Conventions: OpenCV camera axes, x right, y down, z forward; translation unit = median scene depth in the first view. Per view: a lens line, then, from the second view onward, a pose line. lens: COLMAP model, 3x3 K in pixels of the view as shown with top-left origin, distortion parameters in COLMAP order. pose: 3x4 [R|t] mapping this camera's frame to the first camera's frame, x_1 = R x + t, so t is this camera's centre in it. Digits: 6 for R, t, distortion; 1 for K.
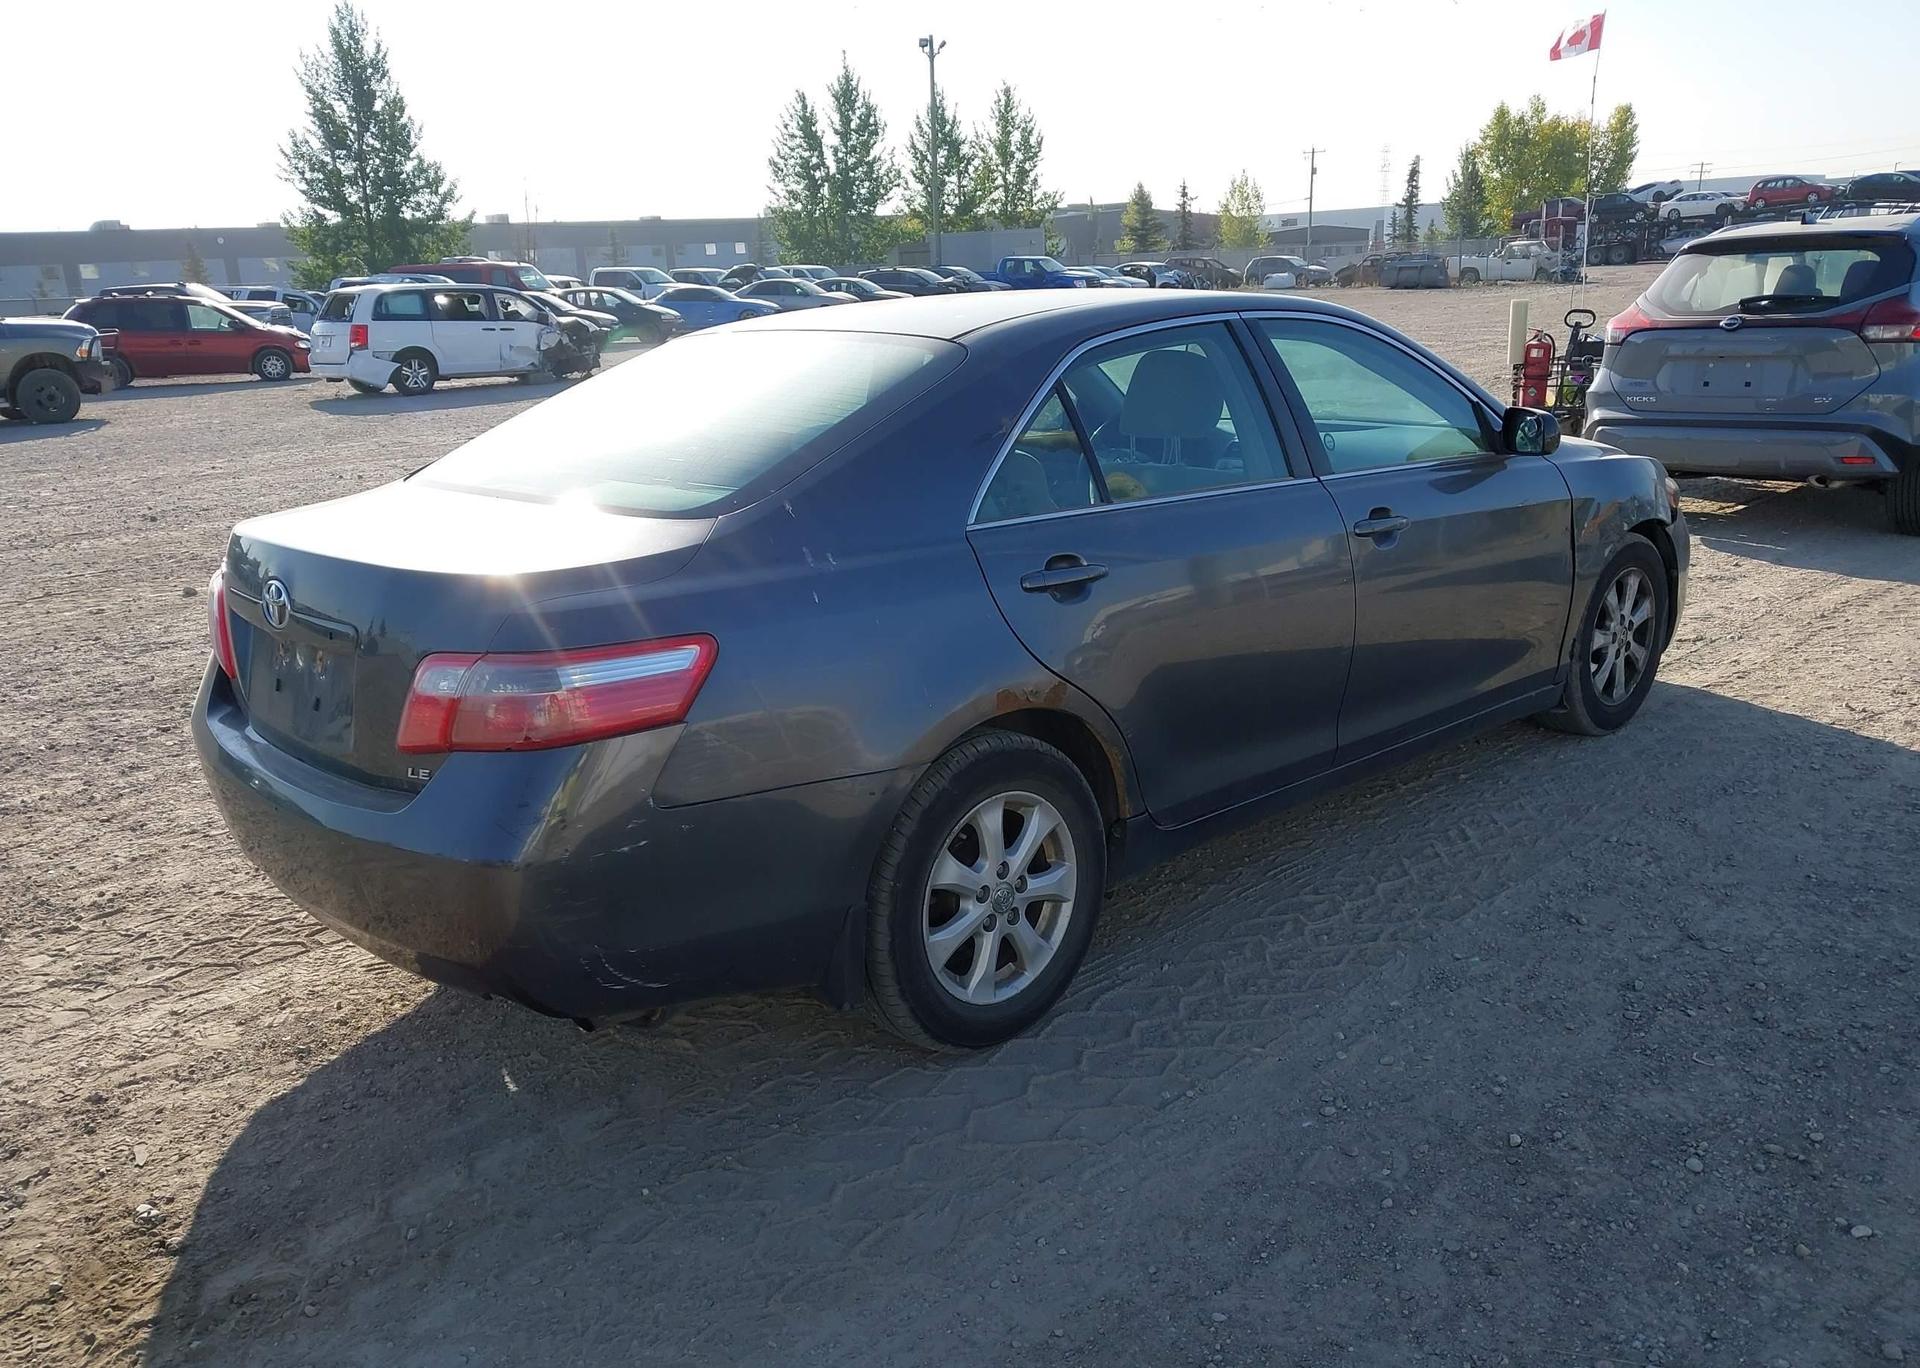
lens RADIAL K [[1553.5, 0, 974.7], [0, 1553.5, 684.4], [0, 0, 1]] dist [0.004776, 0.004754]
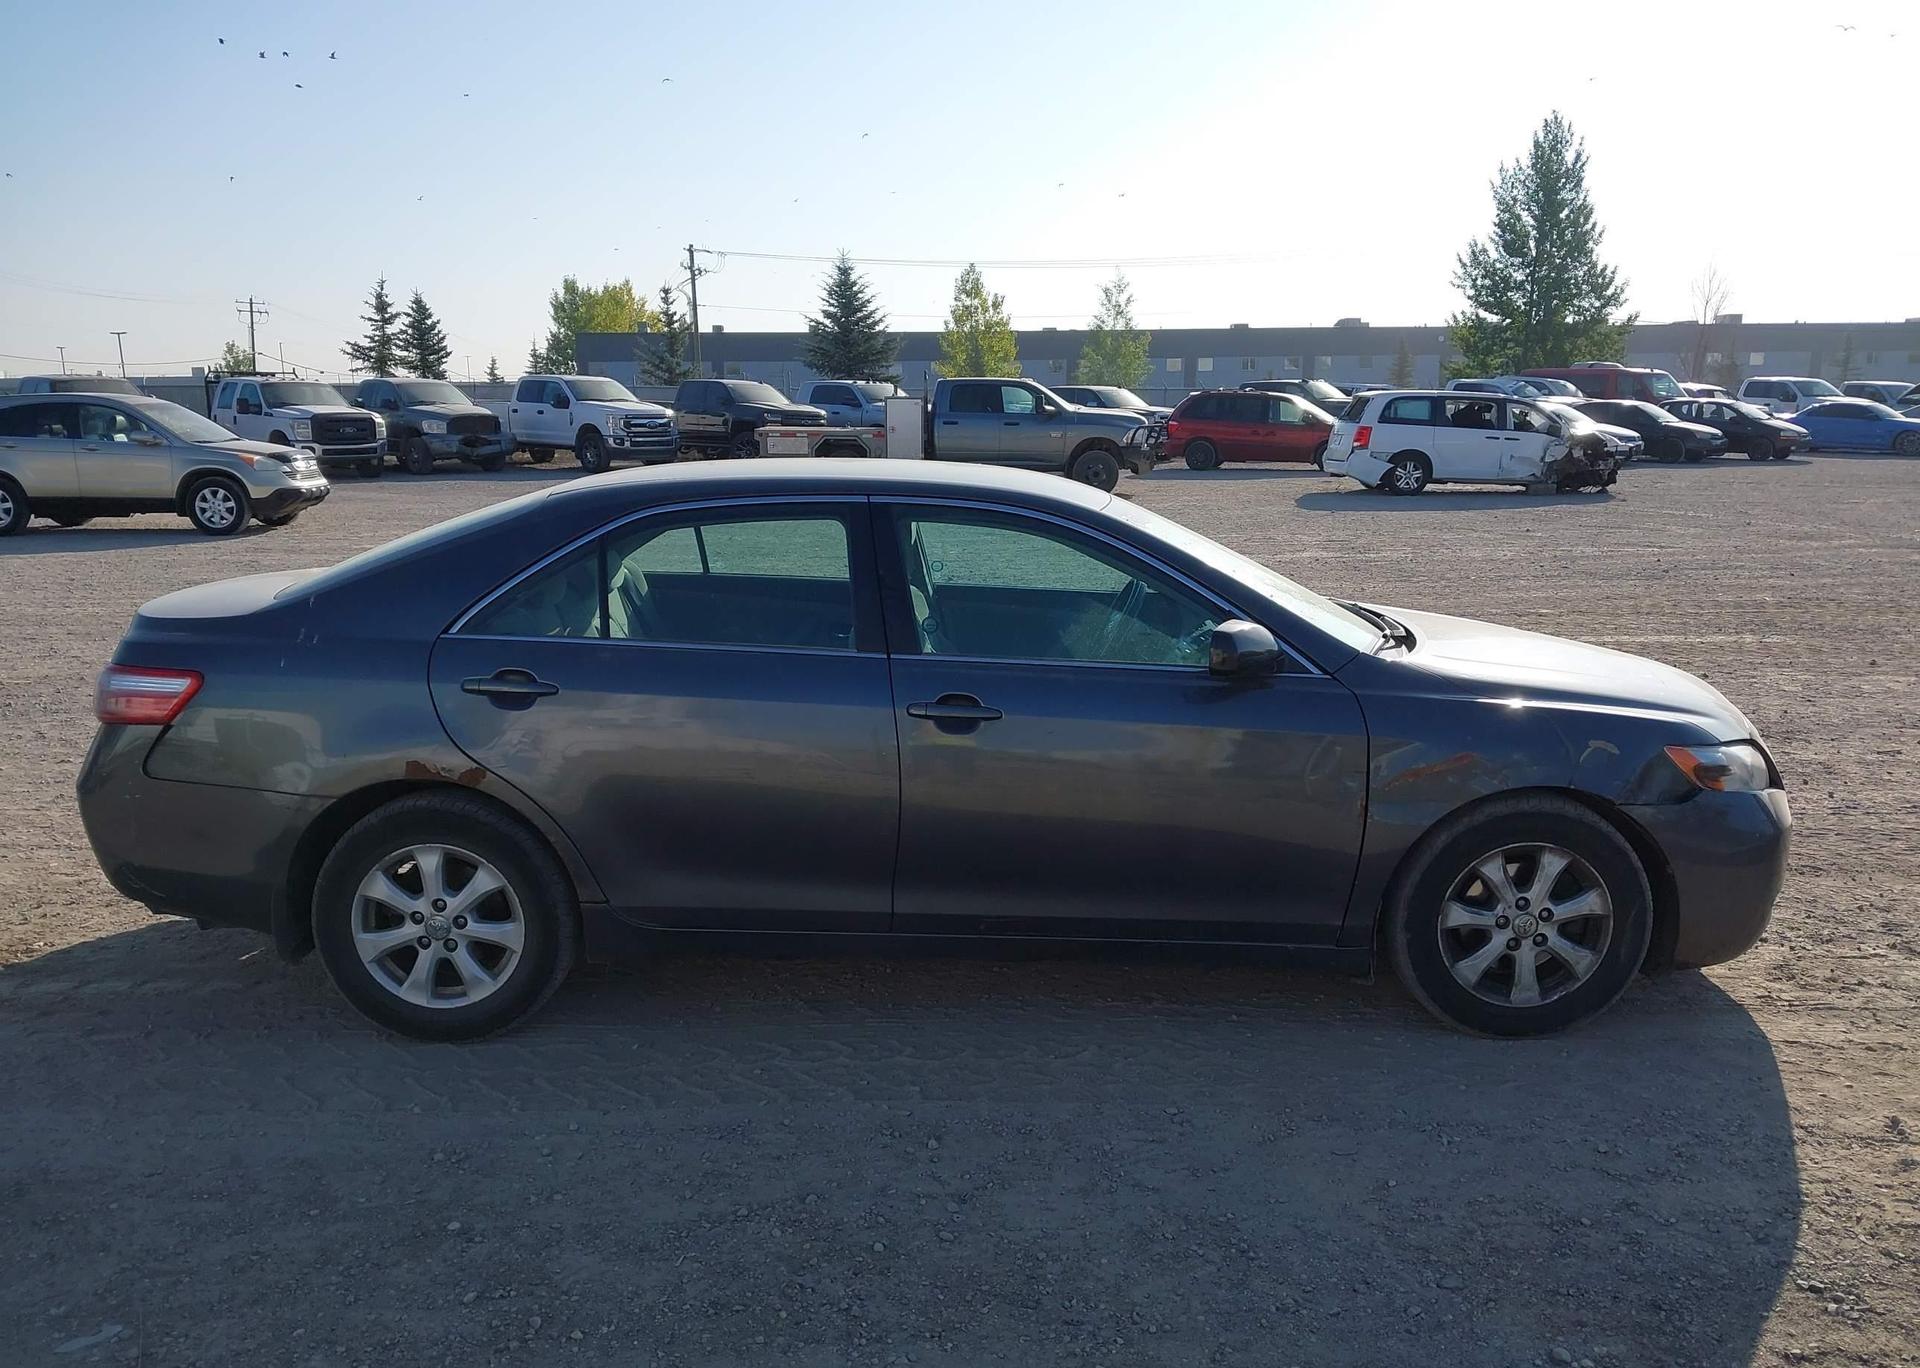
lens RADIAL K [[1553.5, 0, 963.0], [0, 1553.5, 718.4], [0, 0, 1]] dist [0.004776, 0.004754]
pose [[0.719840, 0.182299, -0.669774, 0.104017], [-0.207014, 0.977369, 0.043532, -0.015708], [0.662552, 0.107317, 0.741288, 0.028835]]
